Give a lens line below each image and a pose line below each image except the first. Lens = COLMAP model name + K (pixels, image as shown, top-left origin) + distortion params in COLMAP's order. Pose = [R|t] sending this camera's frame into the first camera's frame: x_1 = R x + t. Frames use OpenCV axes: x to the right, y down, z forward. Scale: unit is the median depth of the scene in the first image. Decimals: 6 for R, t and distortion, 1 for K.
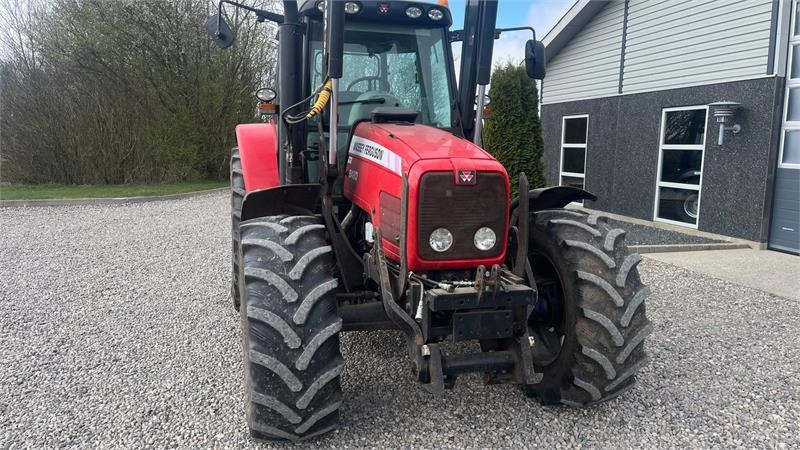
lens RADIAL K [[605.0, 0, 399.6], [0, 605.0, 228.0], [0, 0, 1]] dist [0.076301, -0.097317]
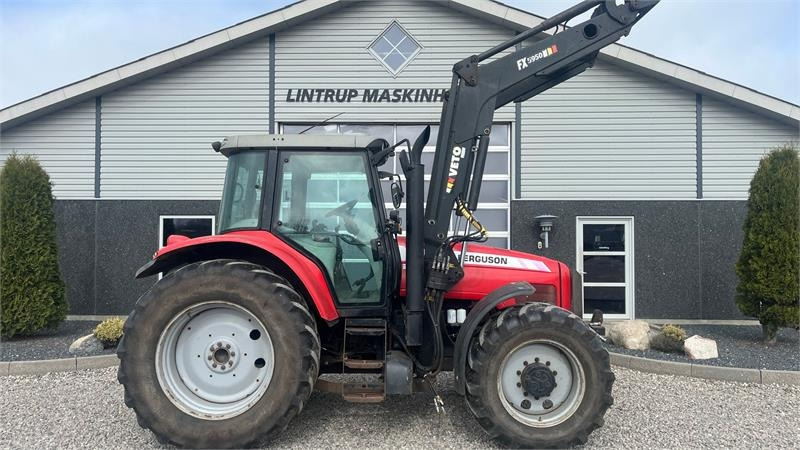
lens RADIAL K [[605.0, 0, 398.8], [0, 605.0, 230.2], [0, 0, 1]] dist [0.076301, -0.097317]
pose [[0.268984, 0.008454, 0.963108, -0.943129], [0.135203, 0.989729, -0.046448, -0.094265], [-0.953608, 0.142709, 0.265078, 0.477361]]
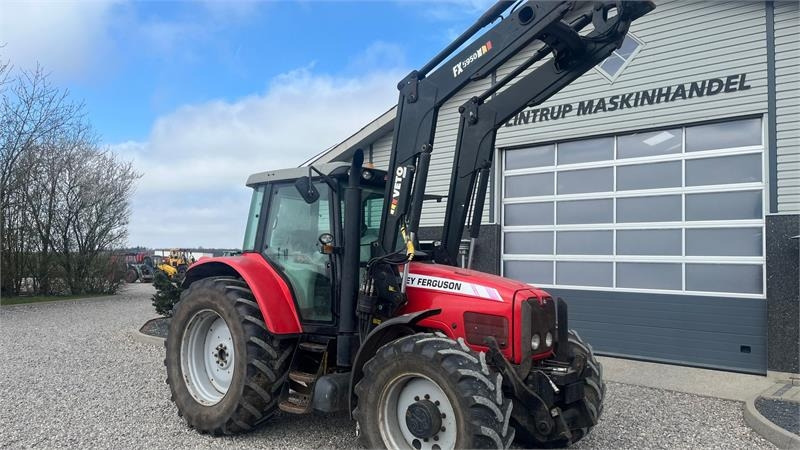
lens RADIAL K [[605.0, 0, 398.7], [0, 605.0, 232.0], [0, 0, 1]] dist [0.076301, -0.097317]
pose [[0.821916, 0.032488, 0.568681, -0.558414], [0.071118, 0.984707, -0.159042, -0.016950], [-0.565151, 0.171163, 0.807036, -0.060965]]
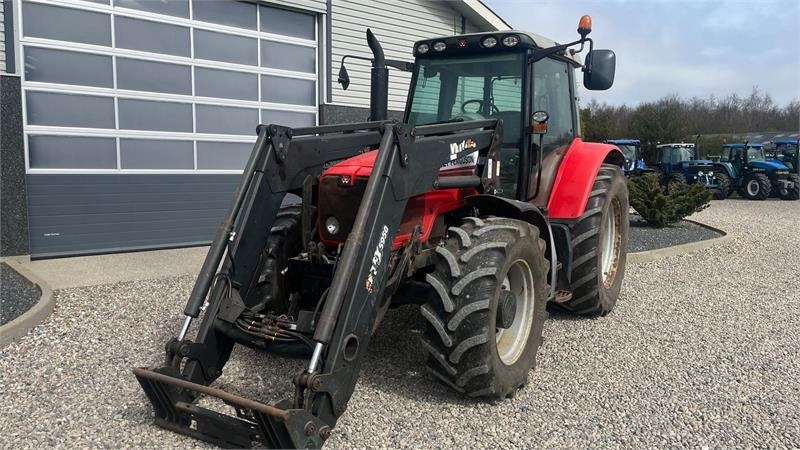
lens RADIAL K [[605.0, 0, 390.8], [0, 605.0, 228.7], [0, 0, 1]] dist [0.076301, -0.097317]
pose [[-0.449881, -0.118903, 0.885138, -0.671781], [0.105411, 0.977101, 0.184832, -0.181543], [-0.886846, 0.176455, -0.427045, 1.274591]]
